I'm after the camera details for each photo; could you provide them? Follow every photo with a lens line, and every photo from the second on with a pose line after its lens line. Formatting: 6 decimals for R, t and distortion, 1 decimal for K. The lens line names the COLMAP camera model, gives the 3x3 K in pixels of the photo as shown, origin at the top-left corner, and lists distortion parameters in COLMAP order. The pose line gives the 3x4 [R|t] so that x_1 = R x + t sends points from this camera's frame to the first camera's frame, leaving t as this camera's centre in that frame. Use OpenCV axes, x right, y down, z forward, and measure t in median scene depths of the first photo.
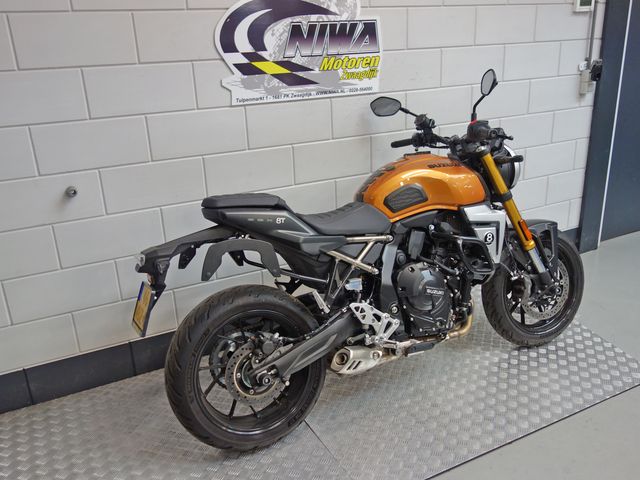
lens RADIAL K [[566.6, 0, 320.0], [0, 566.6, 240.0], [0, 0, 1]] dist [0.000571, 0.003639]
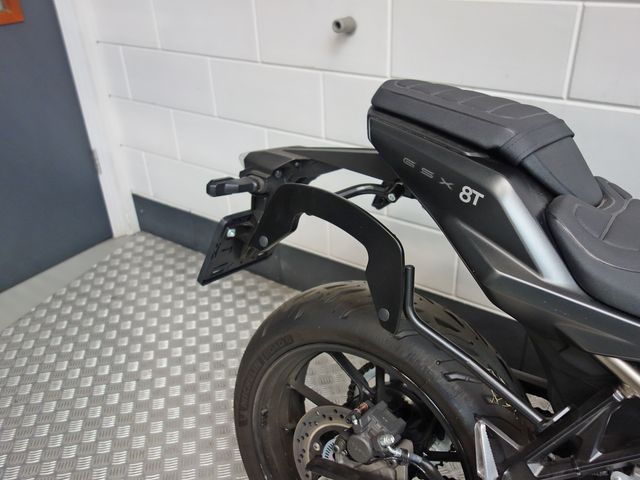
lens RADIAL K [[566.6, 0, 320.0], [0, 566.6, 240.0], [0, 0, 1]] dist [0.000571, 0.003639]
pose [[0.462809, 0.457290, -0.759404, 0.120567], [-0.274744, 0.888483, 0.367578, -0.085634], [0.842807, 0.038523, 0.536836, 0.571044]]
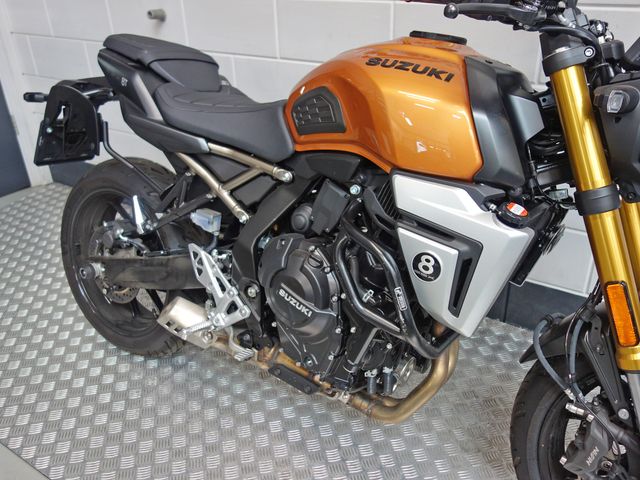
lens RADIAL K [[566.6, 0, 320.0], [0, 566.6, 240.0], [0, 0, 1]] dist [0.000571, 0.003639]
pose [[0.486463, 0.435093, -0.757659, 0.510911], [-0.275649, 0.899324, 0.339462, -0.126360], [0.829079, 0.043712, 0.557421, 0.629337]]
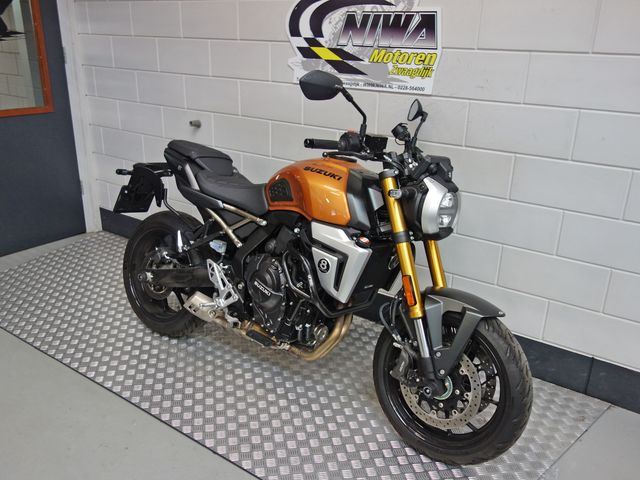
lens RADIAL K [[566.6, 0, 320.0], [0, 566.6, 240.0], [0, 0, 1]] dist [0.000571, 0.003639]
pose [[0.458896, 0.354907, -0.814528, 0.892879], [-0.333537, 0.918520, 0.212308, -0.200149], [0.823510, 0.174248, 0.539879, 0.463906]]
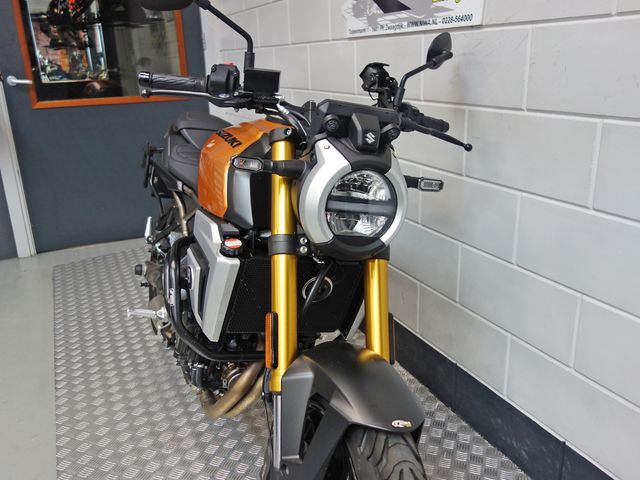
lens RADIAL K [[566.6, 0, 320.0], [0, 566.6, 240.0], [0, 0, 1]] dist [0.000571, 0.003639]
pose [[-0.044203, 0.347872, -0.936500, 0.724740], [-0.297940, 0.890167, 0.344724, -0.240865], [0.953560, 0.294259, 0.064297, 0.966473]]
